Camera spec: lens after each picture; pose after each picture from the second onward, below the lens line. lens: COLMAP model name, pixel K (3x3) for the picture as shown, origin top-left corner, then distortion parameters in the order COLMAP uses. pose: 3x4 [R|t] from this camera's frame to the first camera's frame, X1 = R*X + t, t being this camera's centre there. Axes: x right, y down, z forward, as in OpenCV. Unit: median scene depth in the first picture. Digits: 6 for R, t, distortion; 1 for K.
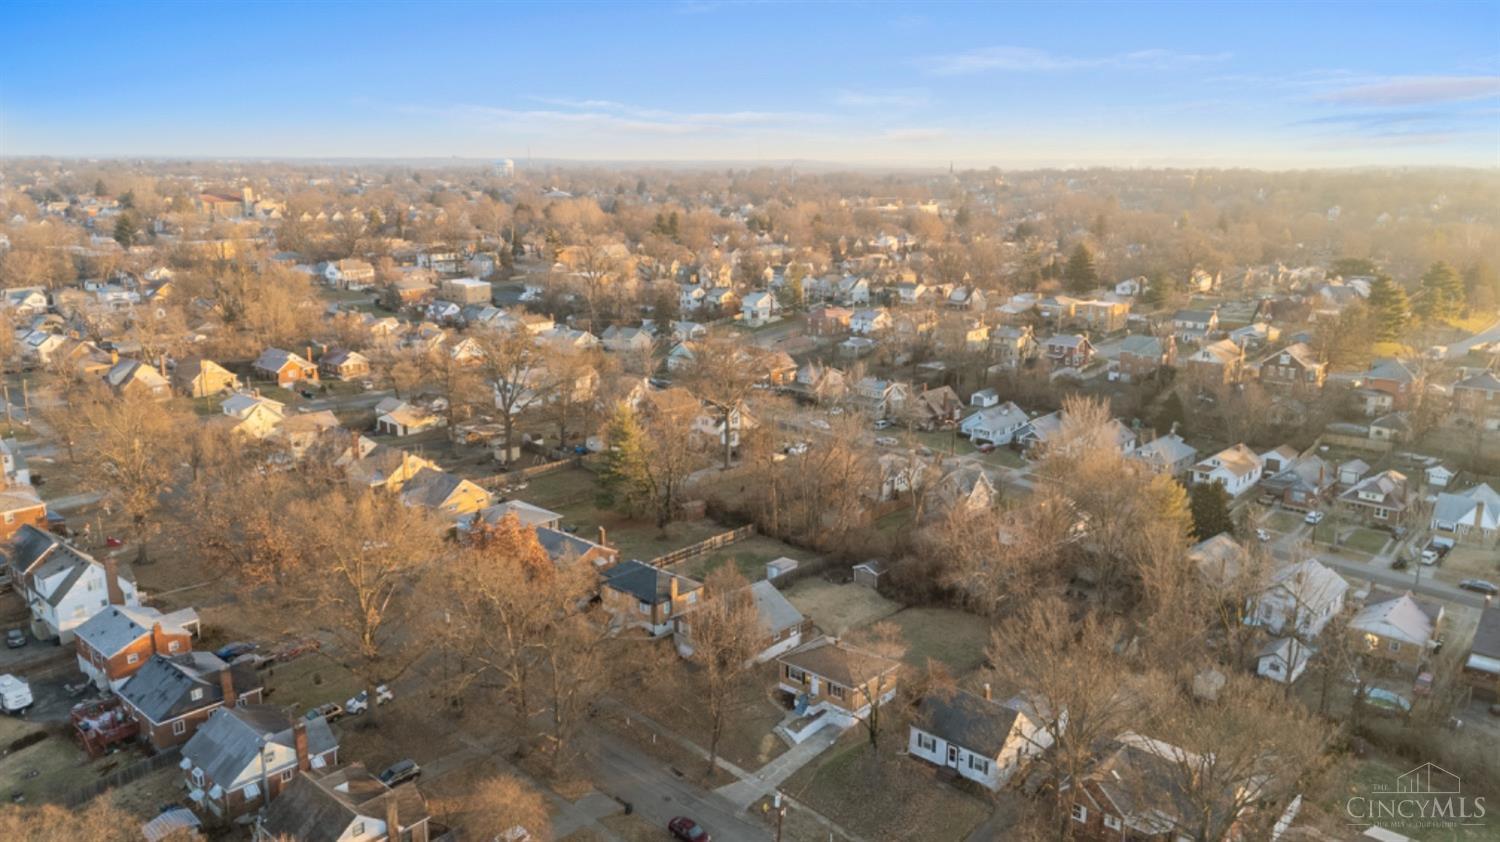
lens RADIAL K [[1089.5, 0, 750.0], [0, 1089.5, 421.0], [0, 0, 1]] dist [0.128464, -0.148769]
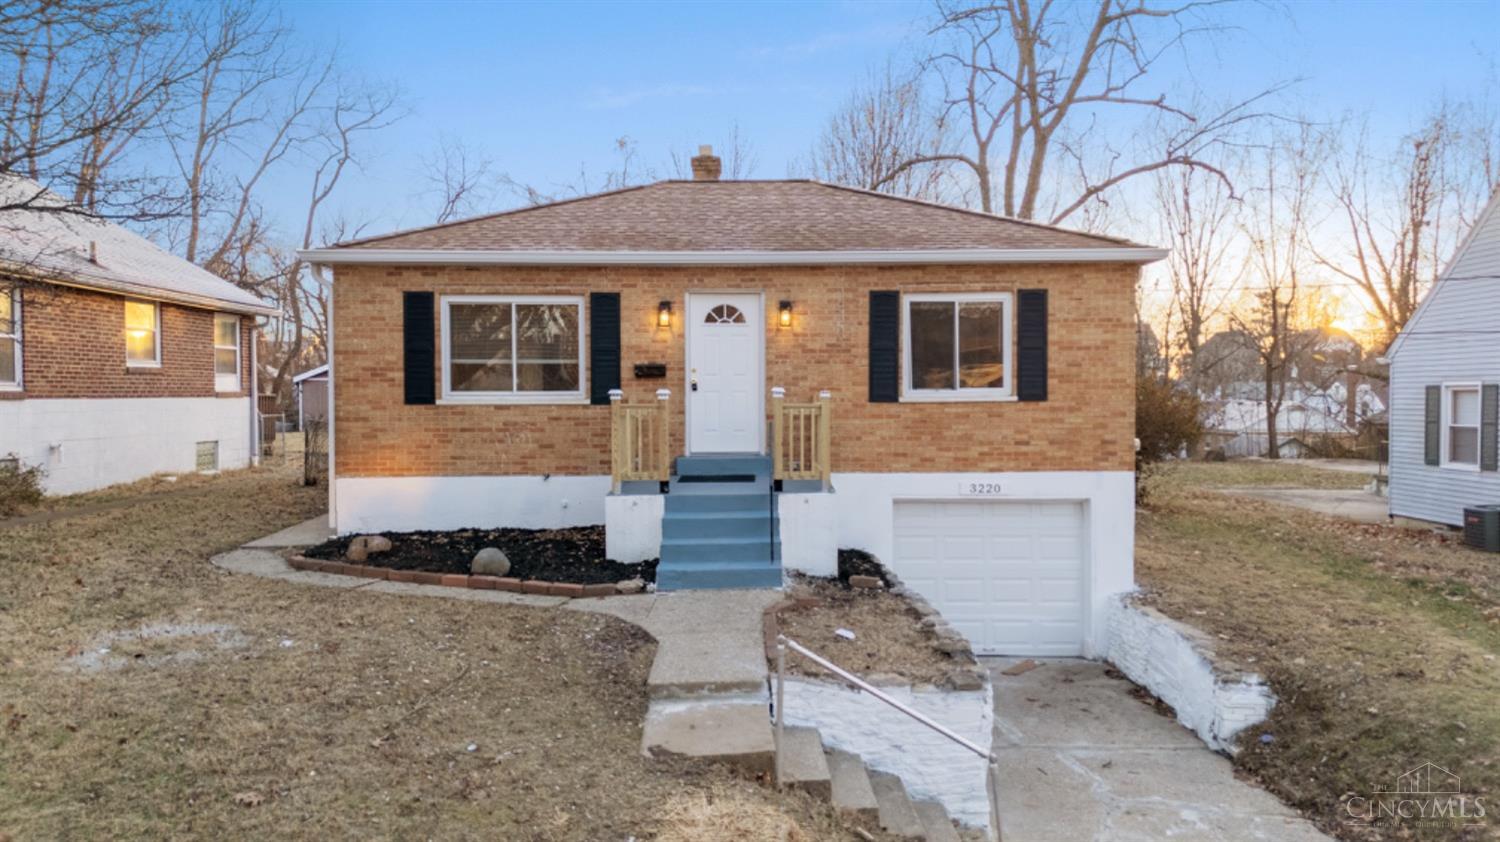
lens RADIAL K [[1089.5, 0, 750.0], [0, 1089.5, 421.0], [0, 0, 1]] dist [0.128464, -0.148769]
pose [[0.735513, -0.021235, 0.677177, -0.010404], [0.162690, 0.975800, -0.146106, 0.143857], [-0.657687, 0.217633, 0.721168, 0.499519]]
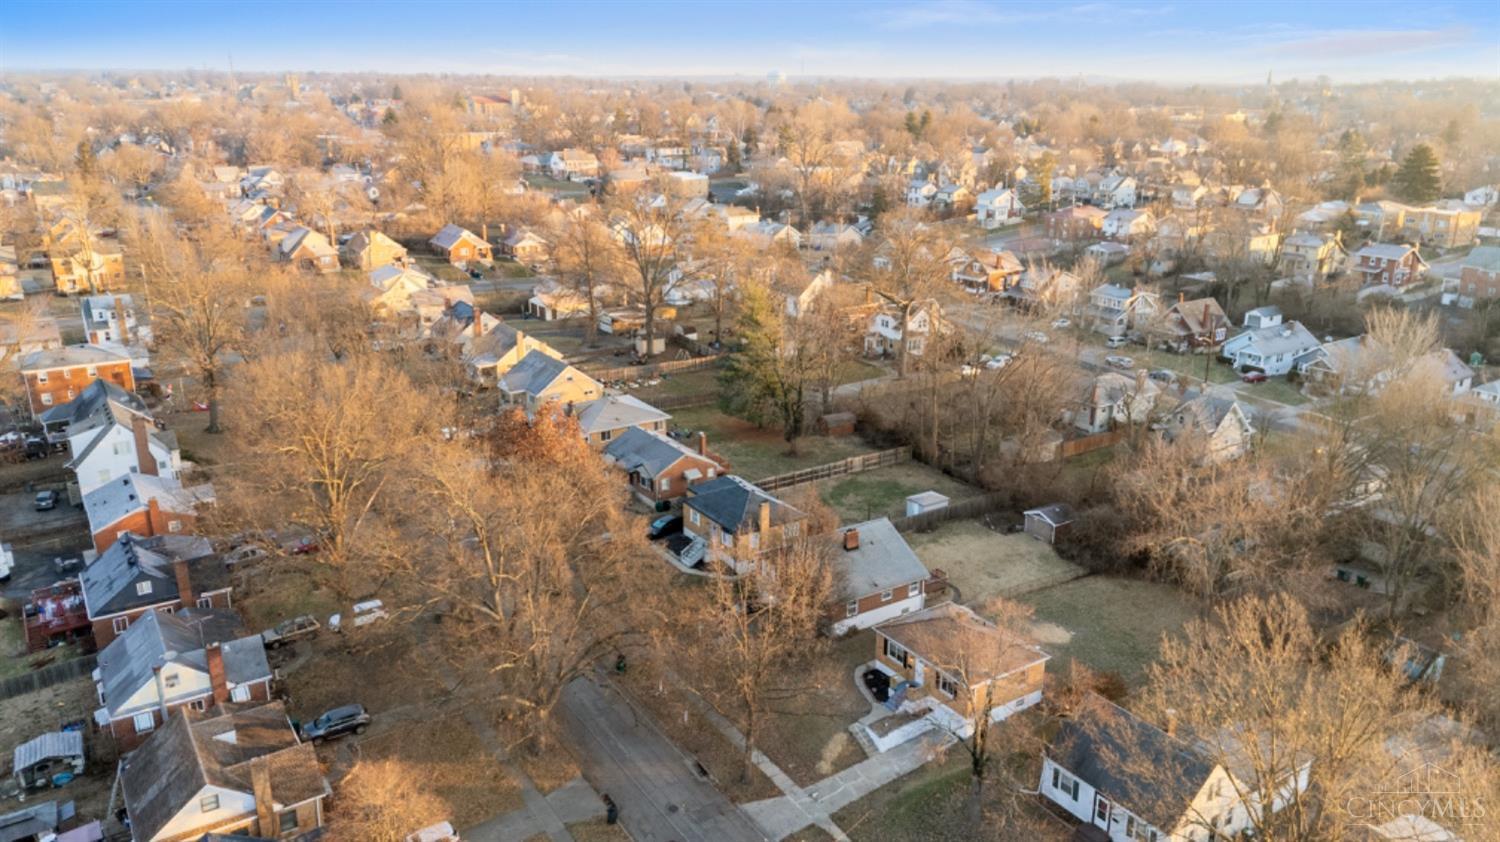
lens RADIAL K [[1091.8, 0, 750.0], [0, 1091.8, 421.0], [0, 0, 1]] dist [0.083275, -0.071094]
pose [[0.969794, 0.074129, -0.232390, 0.057595], [-0.058078, 0.995478, 0.075176, 0.018513], [0.236912, -0.059408, 0.969713, 0.164181]]
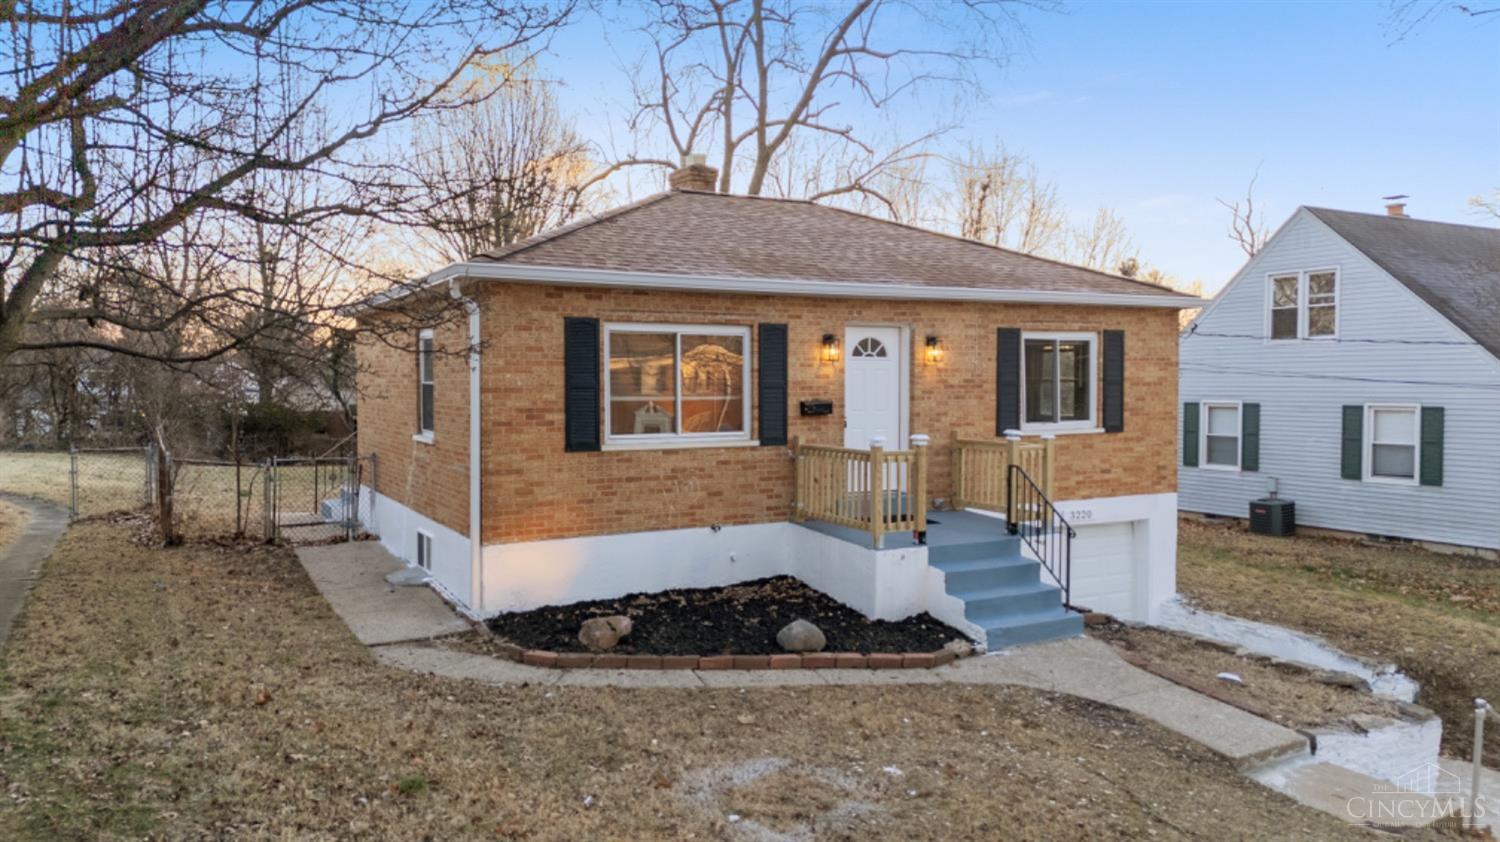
lens RADIAL K [[1089.5, 0, 750.0], [0, 1089.5, 421.0], [0, 0, 1]] dist [0.128464, -0.148769]
pose [[0.332522, -0.039880, 0.942252, -0.028800], [0.220578, 0.974683, -0.036589, 0.132740], [-0.916937, 0.220007, 0.332900, 0.532473]]
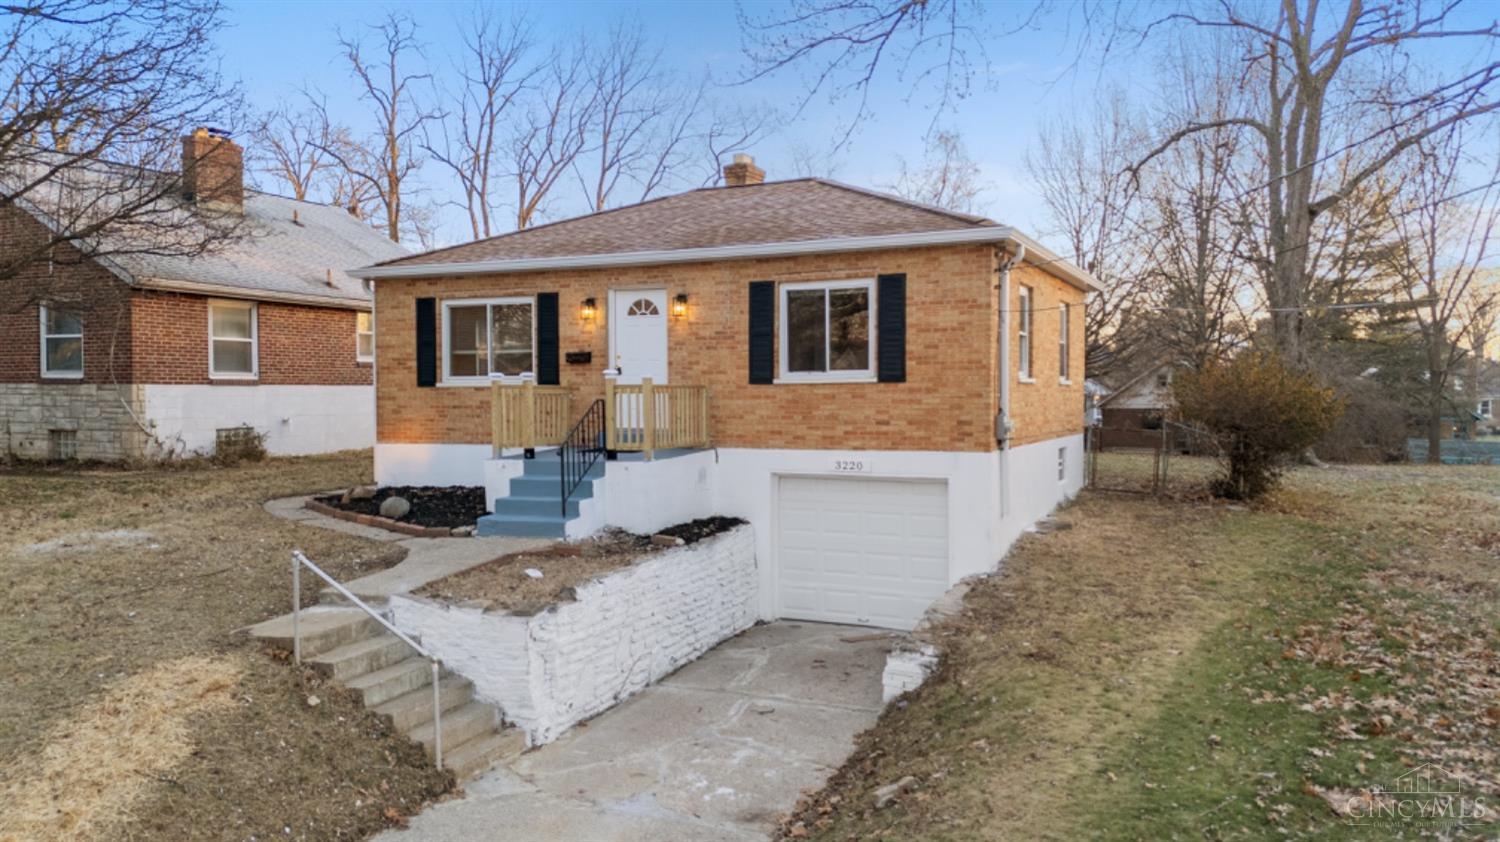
lens RADIAL K [[1089.5, 0, 750.0], [0, 1089.5, 421.0], [0, 0, 1]] dist [0.128464, -0.148769]
pose [[0.955366, -0.014129, 0.295088, 0.017650], [0.075055, 0.977691, -0.196181, 0.150617], [-0.285733, 0.209572, 0.935113, 0.475922]]
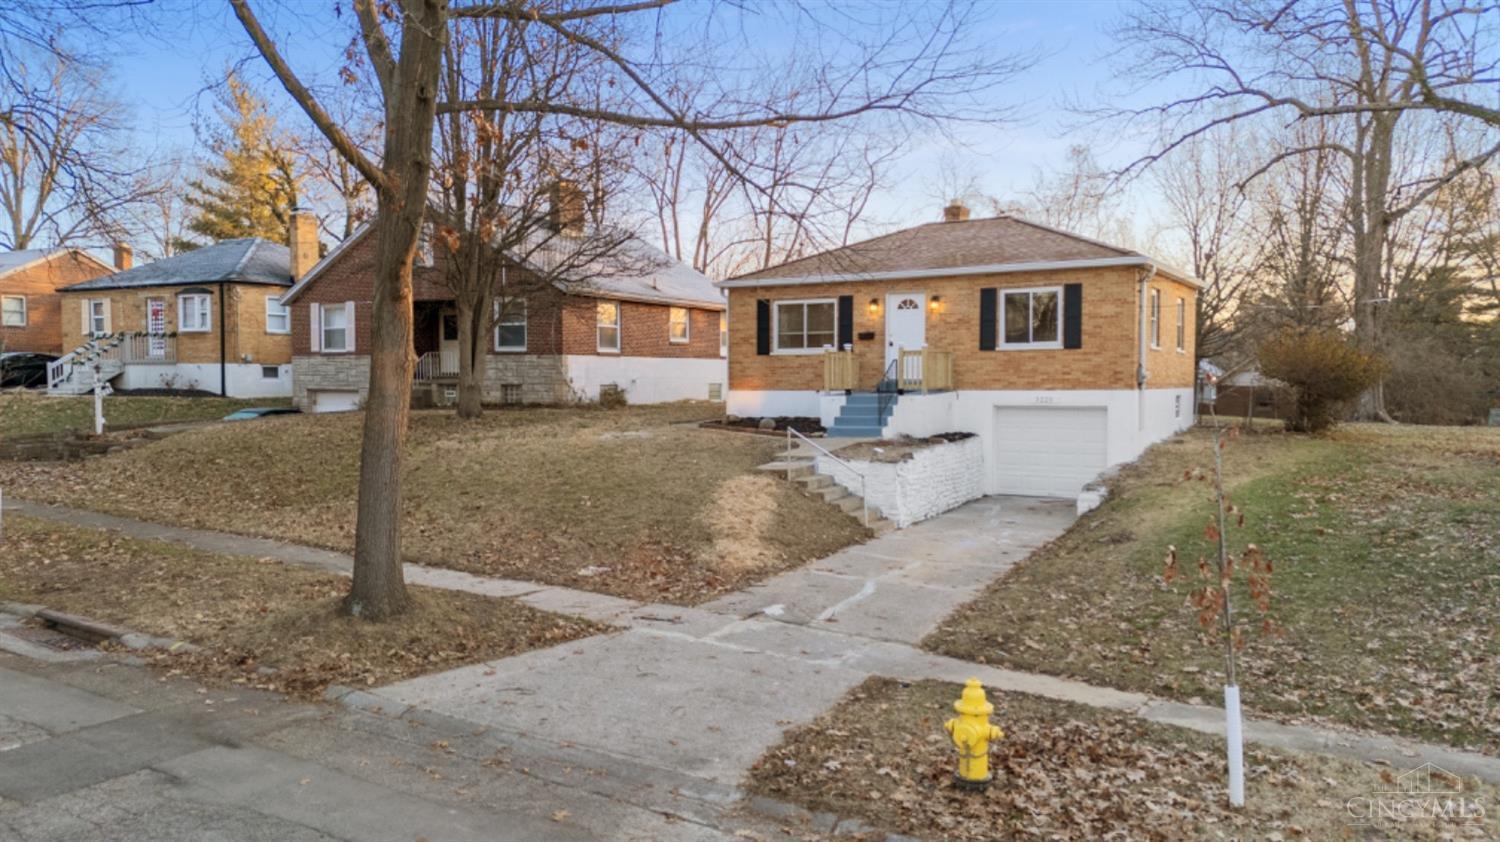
lens RADIAL K [[1089.5, 0, 750.0], [0, 1089.5, 421.0], [0, 0, 1]] dist [0.128464, -0.148769]
pose [[0.978727, -0.012743, 0.204773, -0.009155], [0.052447, 0.980448, -0.189660, 0.162455], [-0.198352, 0.196365, 0.960259, 0.436221]]
